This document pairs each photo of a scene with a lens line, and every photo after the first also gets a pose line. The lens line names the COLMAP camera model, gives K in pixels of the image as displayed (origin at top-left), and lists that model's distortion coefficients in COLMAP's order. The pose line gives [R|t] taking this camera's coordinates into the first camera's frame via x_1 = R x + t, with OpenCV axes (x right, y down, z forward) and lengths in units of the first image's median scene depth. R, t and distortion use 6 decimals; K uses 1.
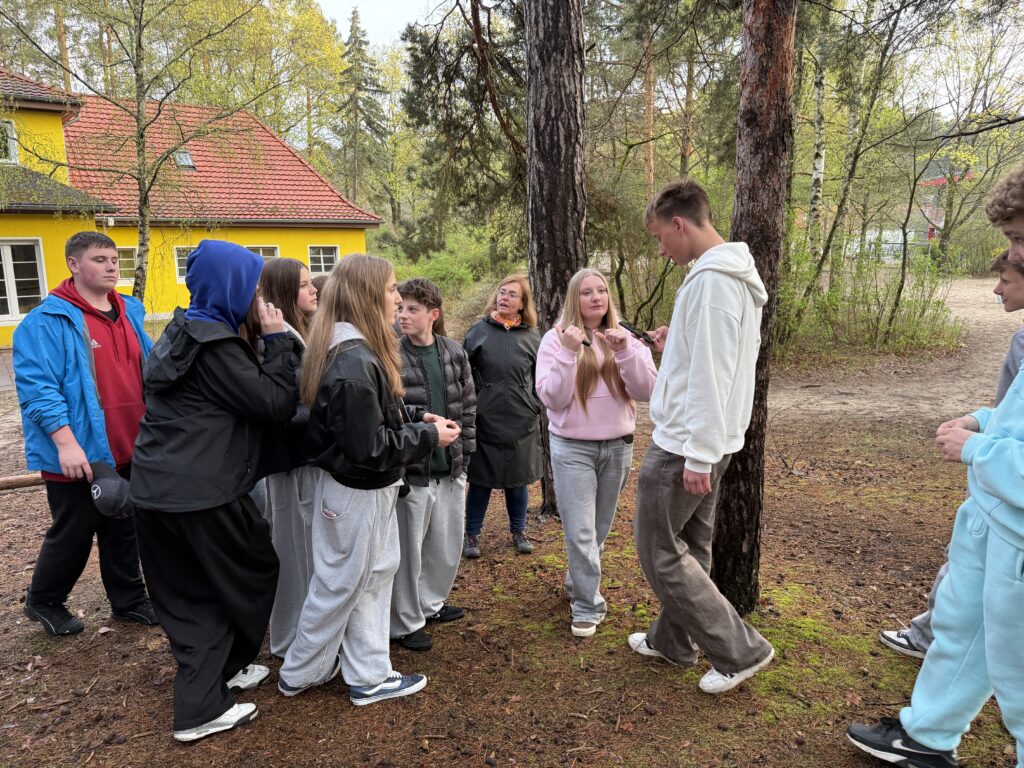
lens RADIAL K [[726.6, 0, 512.4], [0, 726.6, 383.8], [0, 0, 1]] dist [-0.005448, -0.001695]
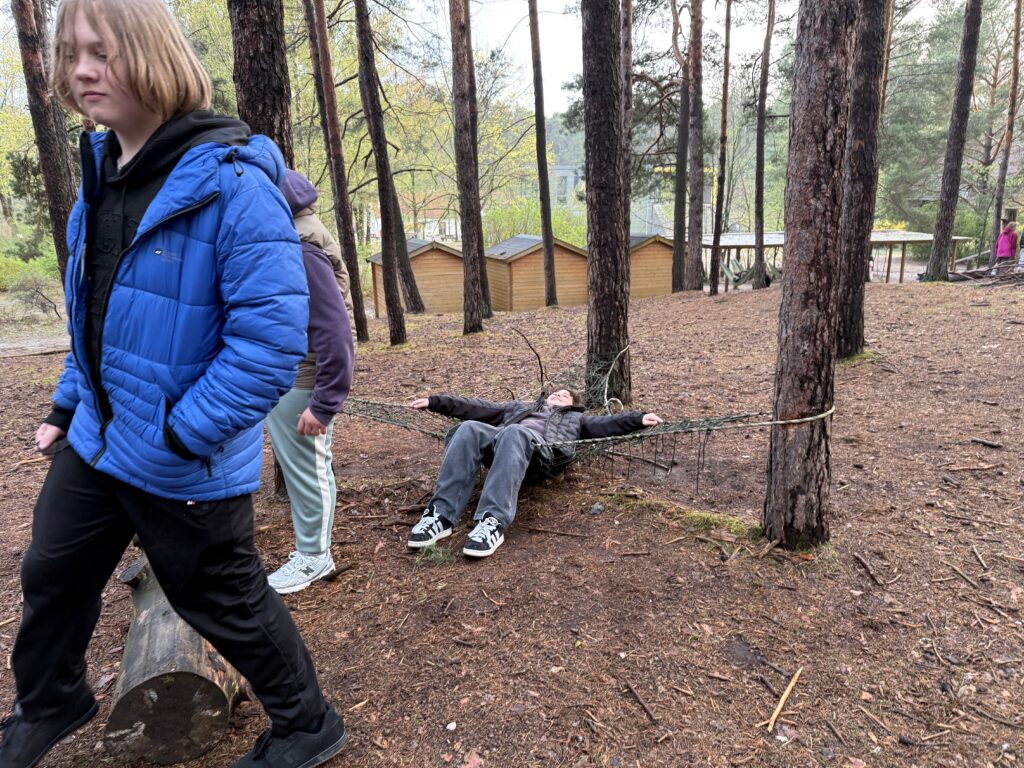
lens RADIAL K [[726.6, 0, 512.0], [0, 726.6, 384.3], [0, 0, 1]] dist [-0.005448, -0.001695]
pose [[0.904175, -0.103876, 0.414340, 0.223888], [0.088490, 0.994489, 0.056218, 0.183516], [-0.417897, -0.014166, 0.908384, -1.454709]]
